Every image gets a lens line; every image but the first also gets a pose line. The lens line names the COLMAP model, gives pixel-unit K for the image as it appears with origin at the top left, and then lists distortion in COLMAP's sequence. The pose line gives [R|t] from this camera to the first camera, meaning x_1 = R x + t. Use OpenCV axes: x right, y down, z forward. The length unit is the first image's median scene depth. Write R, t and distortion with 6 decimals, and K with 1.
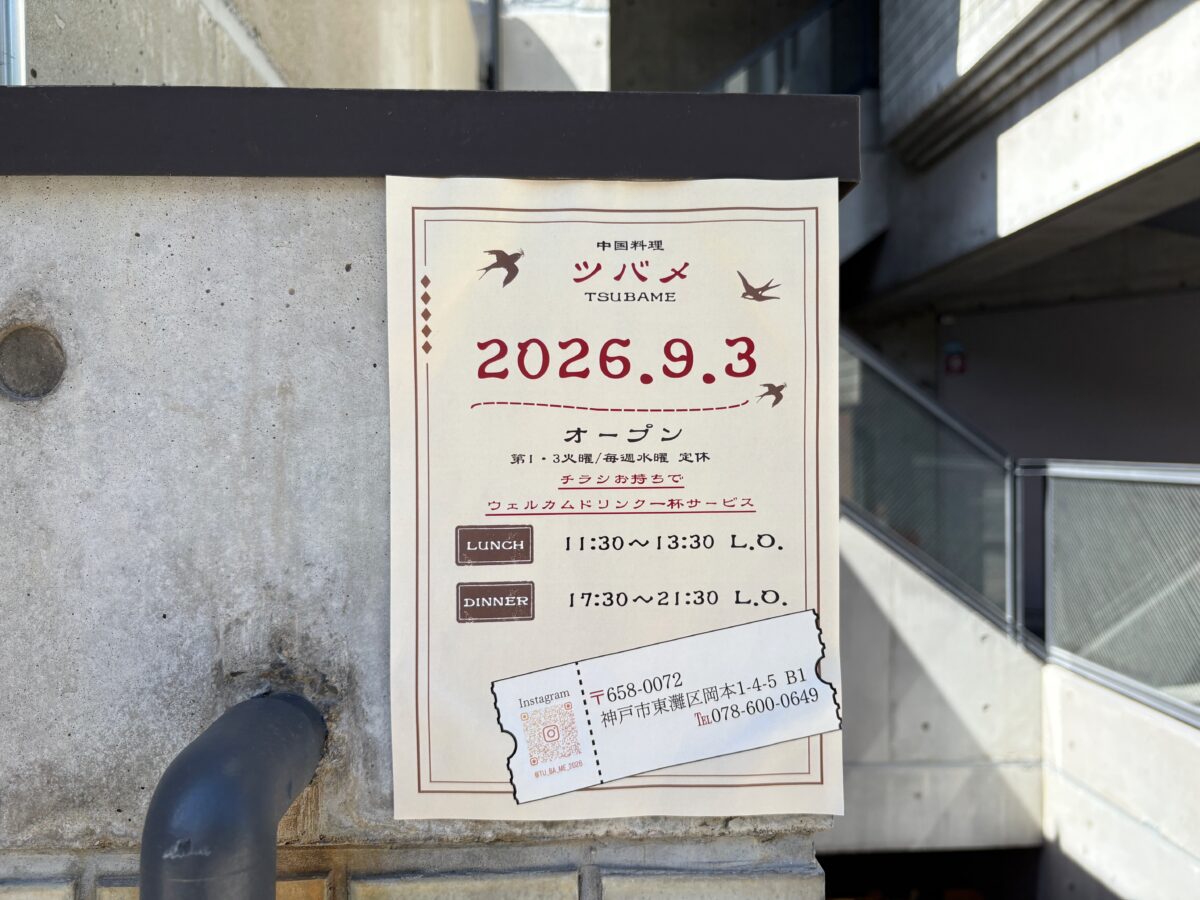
lens RADIAL K [[913.4, 0, 600.0], [0, 913.4, 450.0], [0, 0, 1]] dist [0.009062, 0.002964]
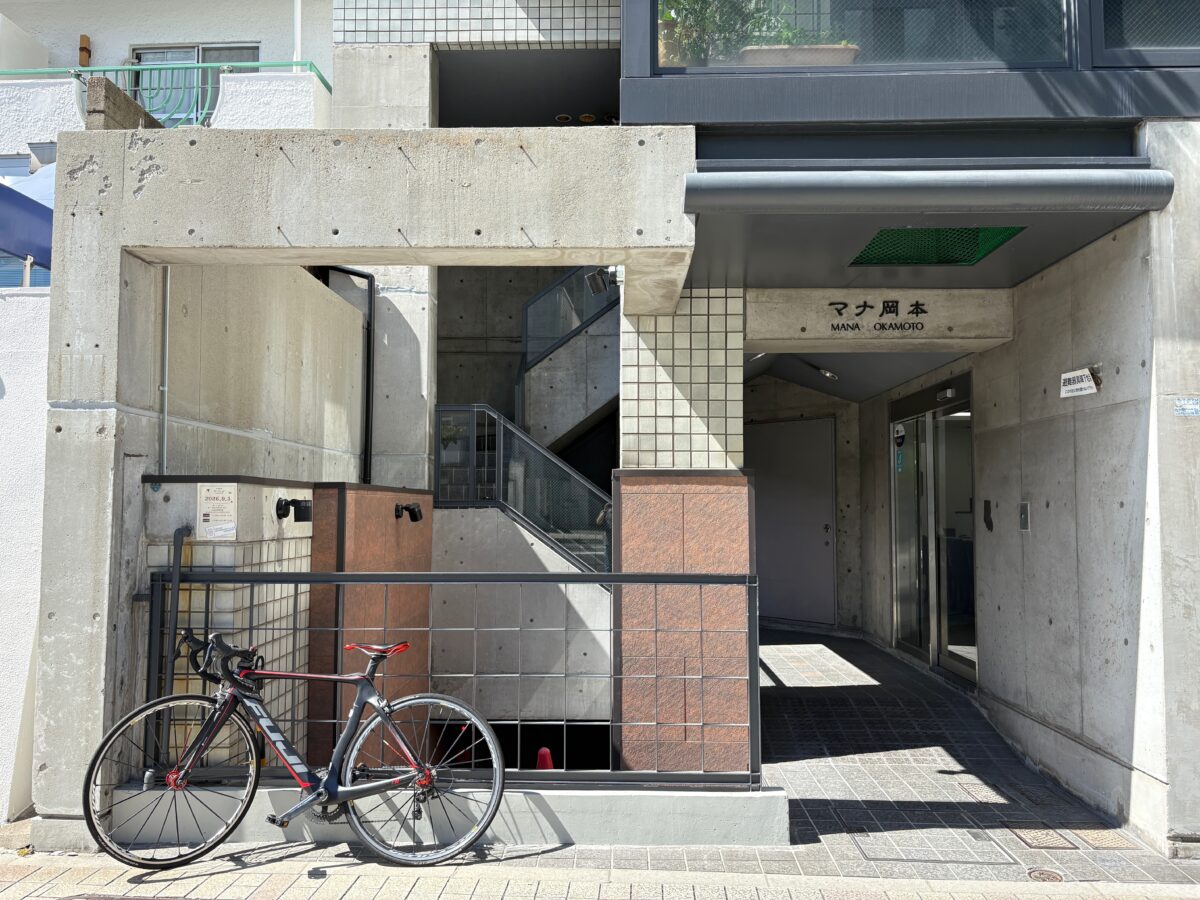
lens RADIAL K [[913.4, 0, 600.0], [0, 913.4, 450.0], [0, 0, 1]] dist [0.009062, 0.002964]
pose [[0.997059, 0.008753, -0.076143, 1.014529], [-0.013744, 0.997773, -0.065274, -0.005240], [0.075402, 0.066128, 0.994958, -1.801980]]
